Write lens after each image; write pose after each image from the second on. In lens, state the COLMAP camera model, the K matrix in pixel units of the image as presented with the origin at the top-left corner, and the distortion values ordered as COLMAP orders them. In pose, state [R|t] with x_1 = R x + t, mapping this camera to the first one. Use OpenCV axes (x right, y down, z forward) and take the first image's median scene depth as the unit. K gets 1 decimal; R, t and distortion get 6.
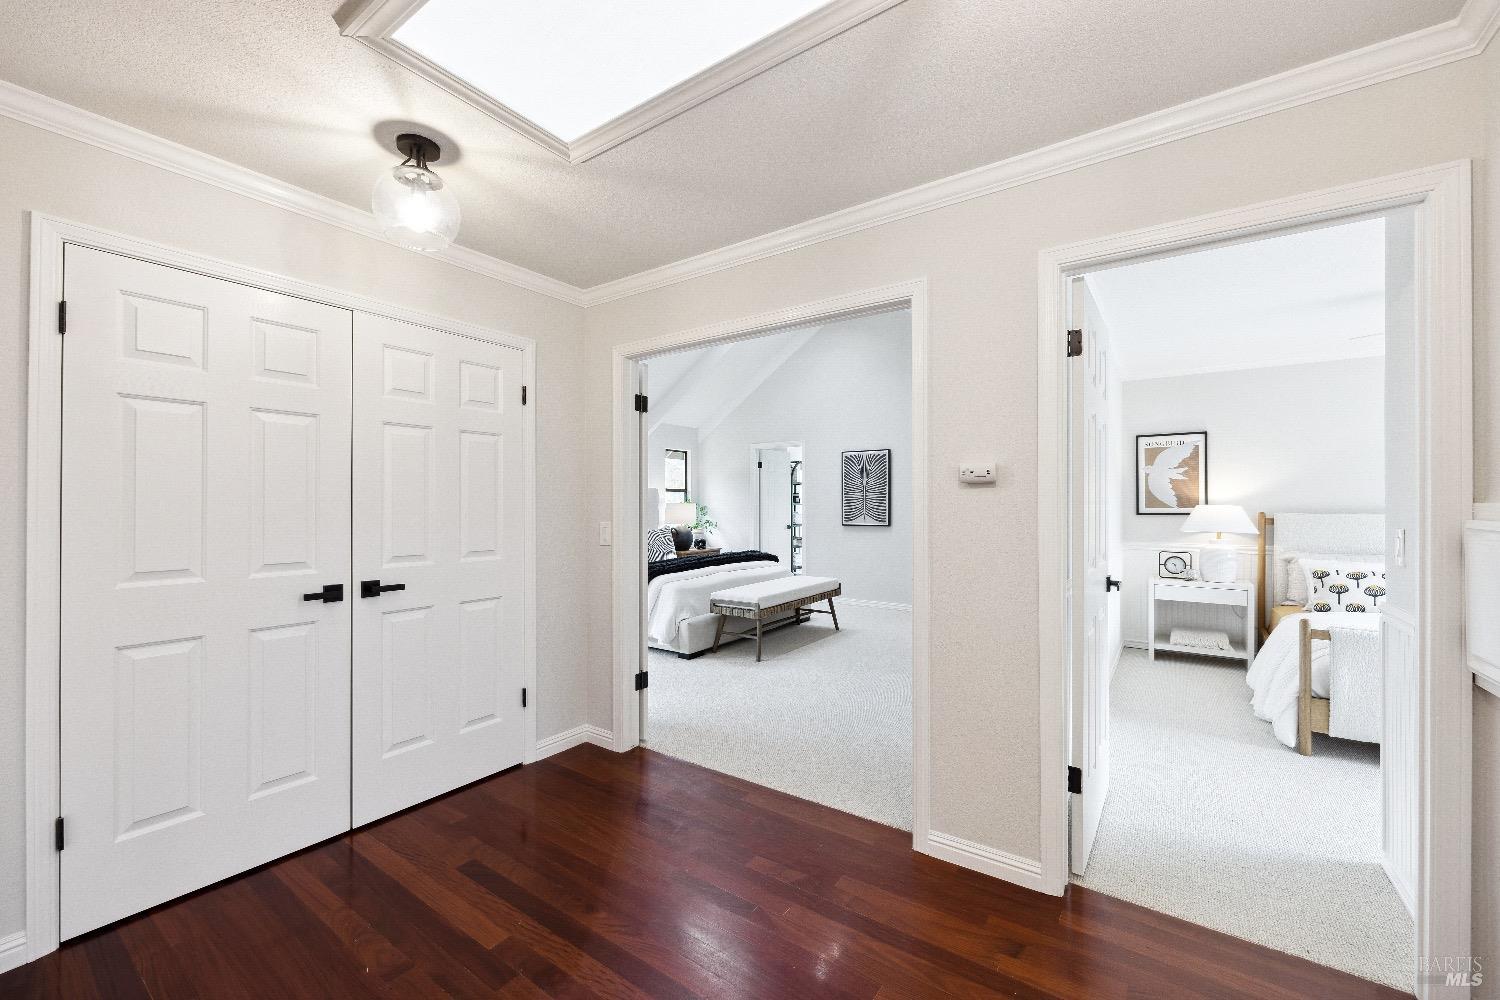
lens RADIAL K [[606.4, 0, 741.1], [0, 606.4, 505.5], [0, 0, 1]] dist [-0.001553, -0.000437]
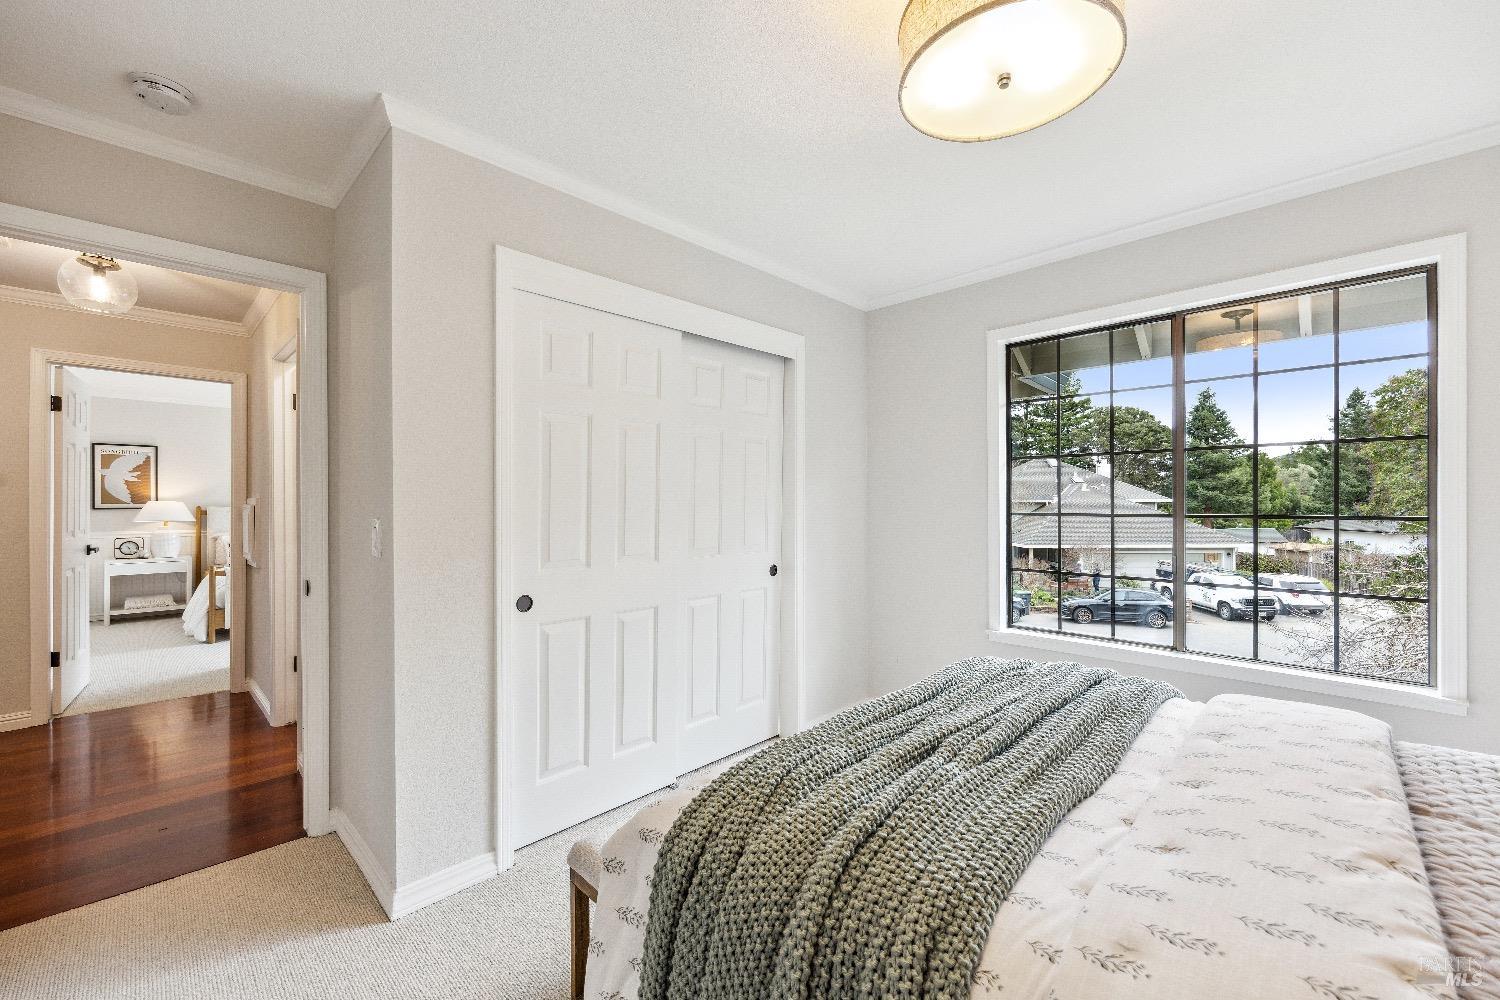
lens RADIAL K [[606.4, 0, 740.7], [0, 606.4, 498.2], [0, 0, 1]] dist [-0.001553, -0.000437]
pose [[0.158328, 0.001413, 0.987386, -0.354461], [-0.007668, 0.999971, -0.000202, -0.018195], [-0.987357, -0.007539, 0.158335, -0.496237]]
